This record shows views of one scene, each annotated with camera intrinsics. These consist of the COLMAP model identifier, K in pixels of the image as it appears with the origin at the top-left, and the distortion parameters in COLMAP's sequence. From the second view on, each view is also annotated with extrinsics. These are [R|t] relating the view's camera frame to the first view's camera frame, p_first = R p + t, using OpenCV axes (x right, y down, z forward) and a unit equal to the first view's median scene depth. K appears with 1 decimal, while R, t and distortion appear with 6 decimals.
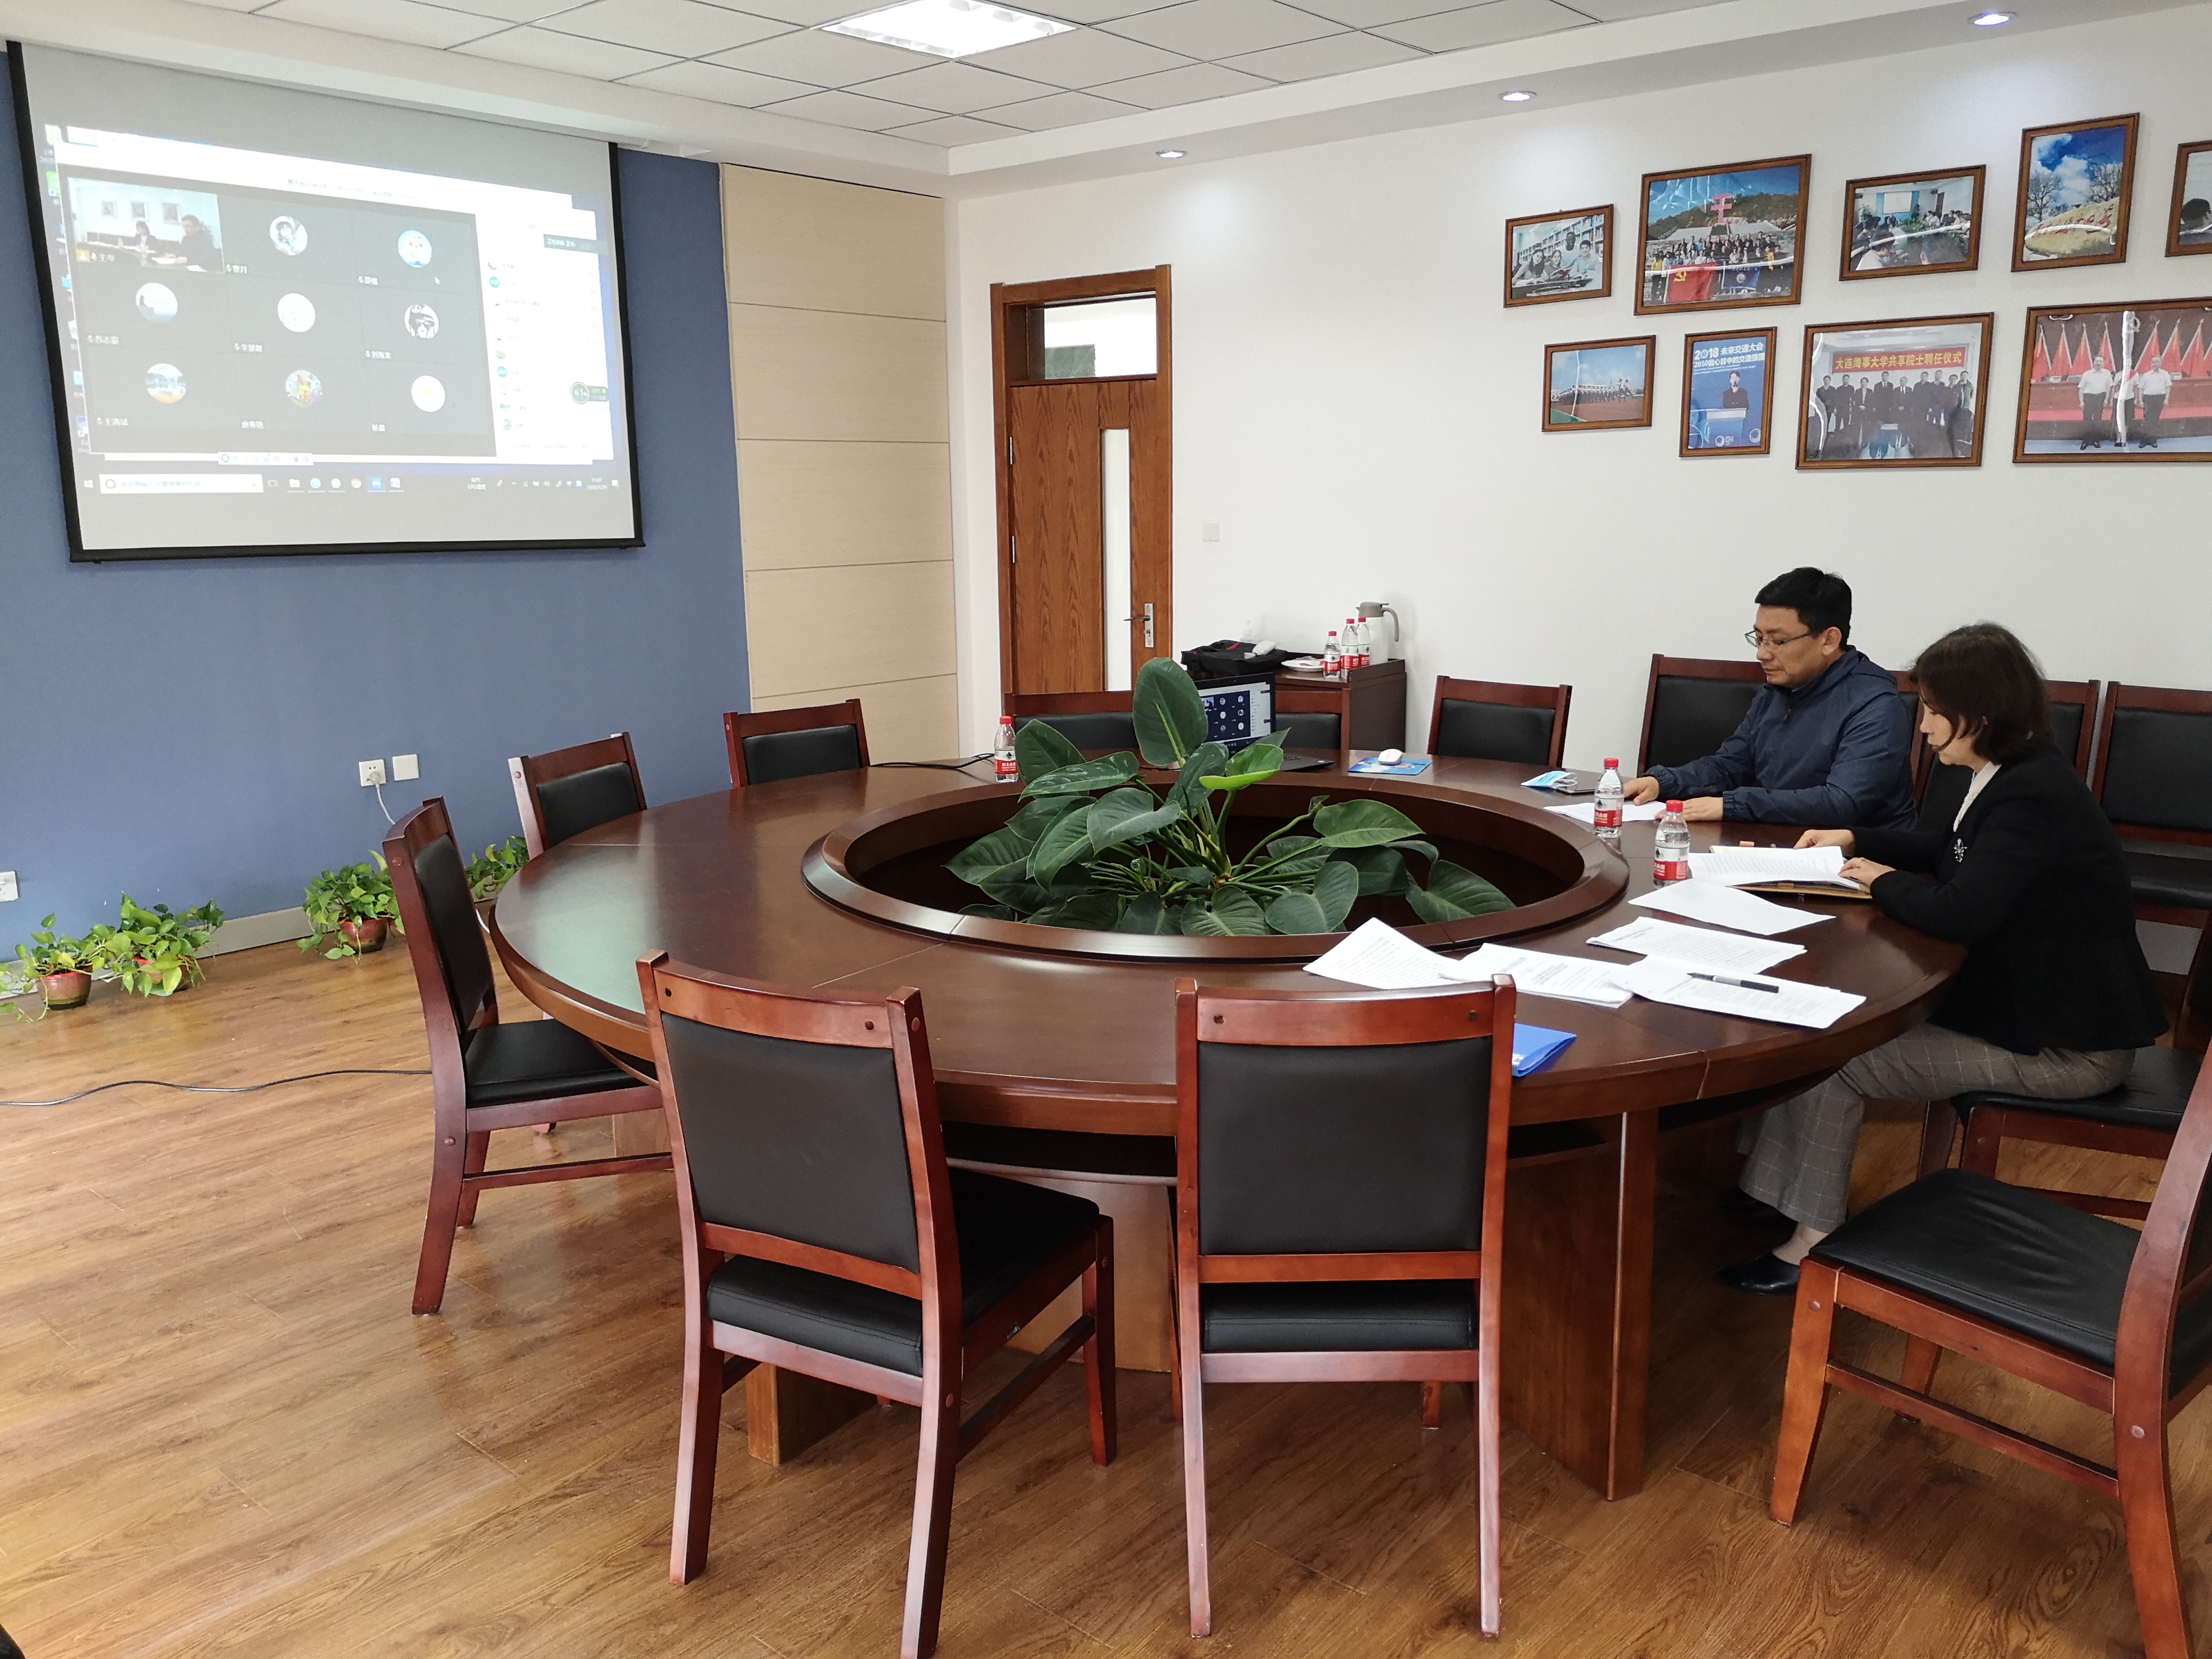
lens RADIAL K [[1706.7, 0, 1106.0], [0, 1706.7, 836.7], [0, 0, 1]] dist [0.006934, -0.024030]
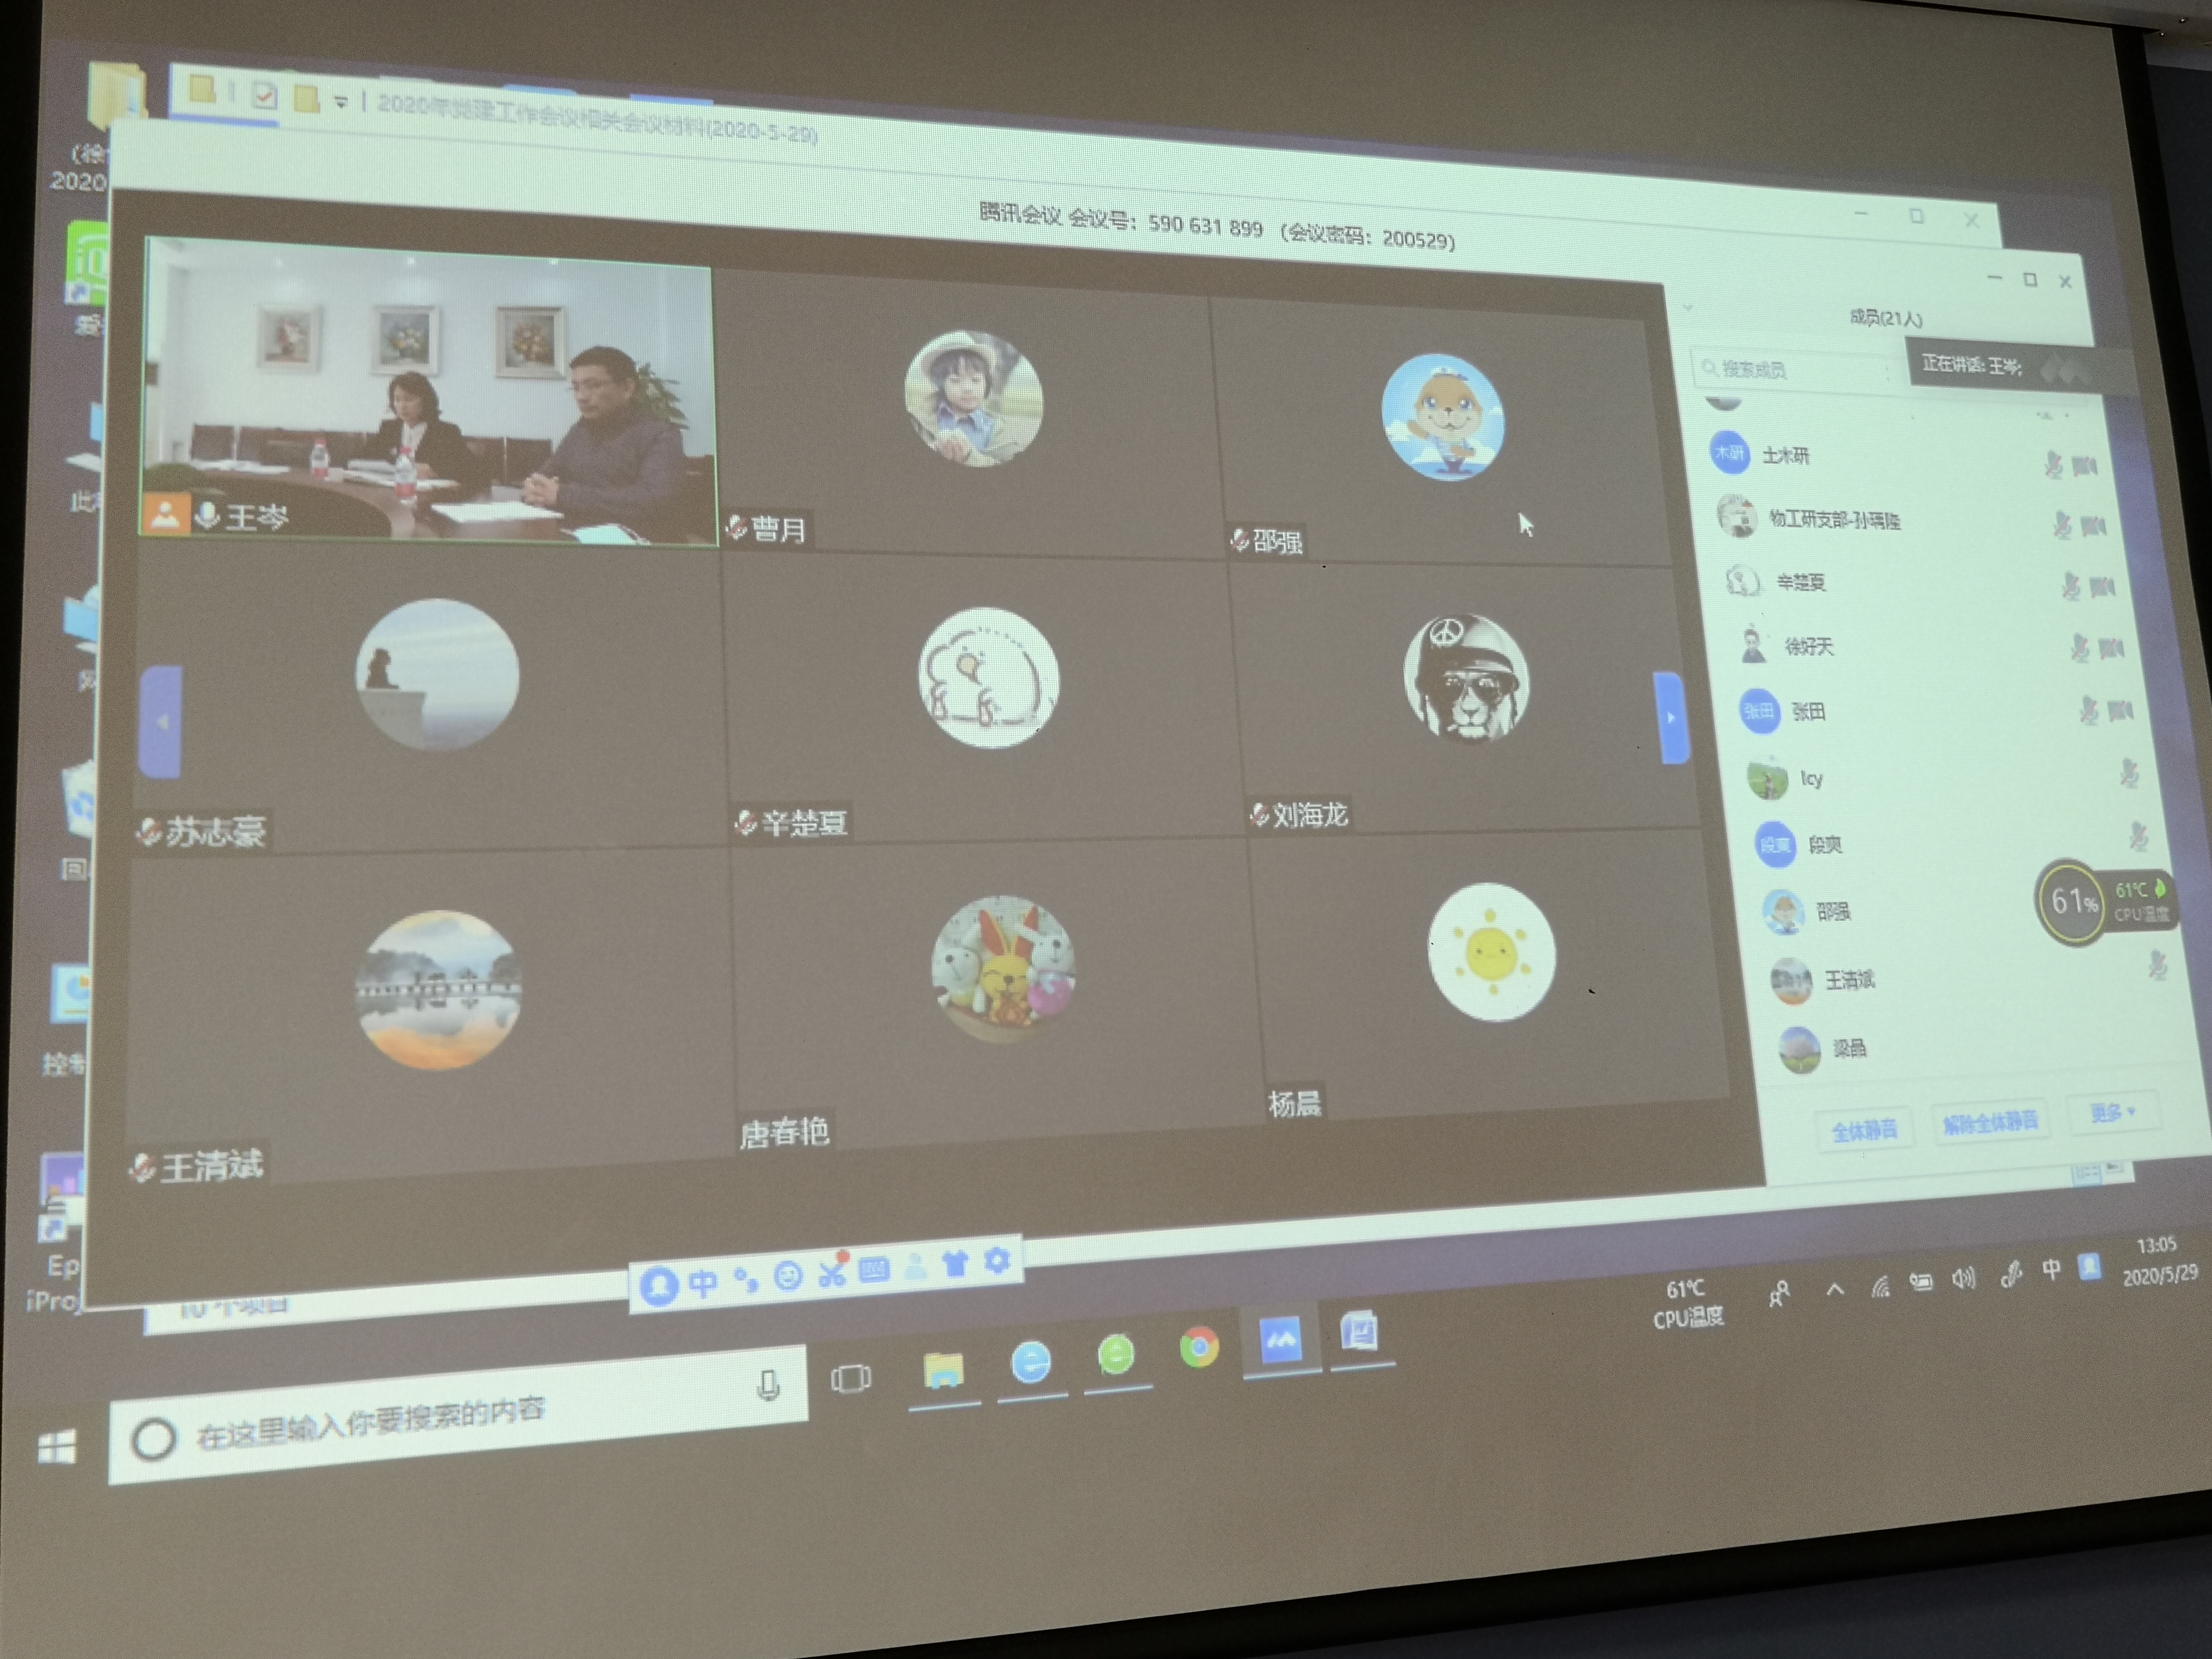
lens RADIAL K [[1988.0, 0, 1105.6], [0, 1988.0, 827.1], [0, 0, 1]] dist [0.006037, -0.003987]
pose [[0.831740, -0.119133, -0.542232, -0.300462], [-0.059244, 0.952080, -0.300056, -0.196811], [0.551995, 0.281693, 0.784825, 0.776583]]
